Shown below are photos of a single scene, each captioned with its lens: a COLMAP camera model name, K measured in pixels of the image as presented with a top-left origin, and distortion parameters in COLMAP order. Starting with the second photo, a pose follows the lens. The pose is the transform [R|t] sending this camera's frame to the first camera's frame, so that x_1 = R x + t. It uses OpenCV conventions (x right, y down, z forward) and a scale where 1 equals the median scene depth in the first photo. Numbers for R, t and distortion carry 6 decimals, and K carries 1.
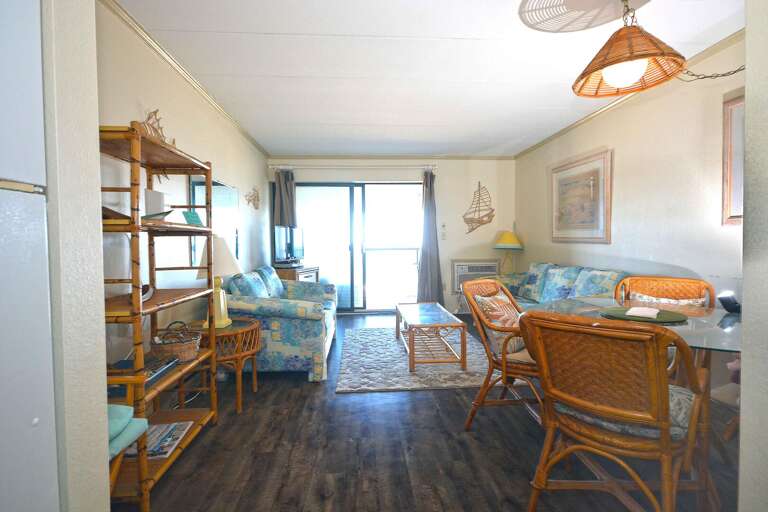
lens RADIAL K [[385.5, 0, 383.3], [0, 385.5, 253.5], [0, 0, 1]] dist [0.009134, 0.002689]
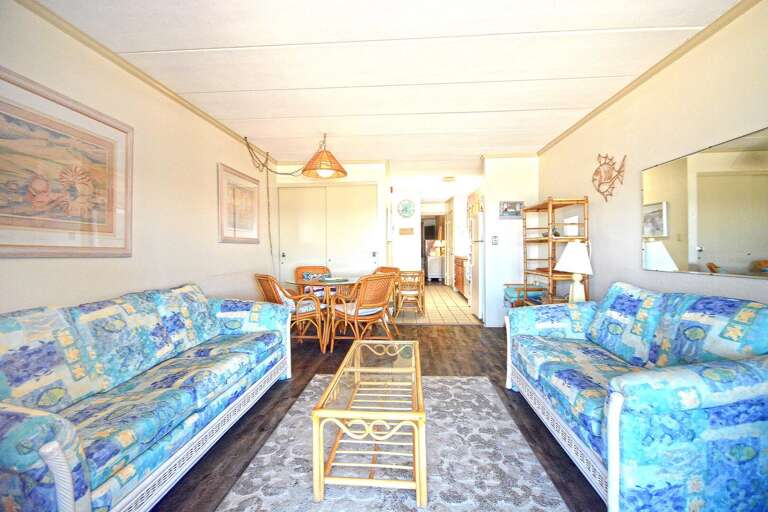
lens RADIAL K [[351.5, 0, 384.3], [0, 351.5, 252.4], [0, 0, 1]] dist [-0.003621, -0.000025]
pose [[-0.991037, 0.018338, 0.132323, 0.026283], [0.023703, 0.998955, 0.039087, -0.042182], [-0.131468, 0.041874, -0.990436, 1.431795]]
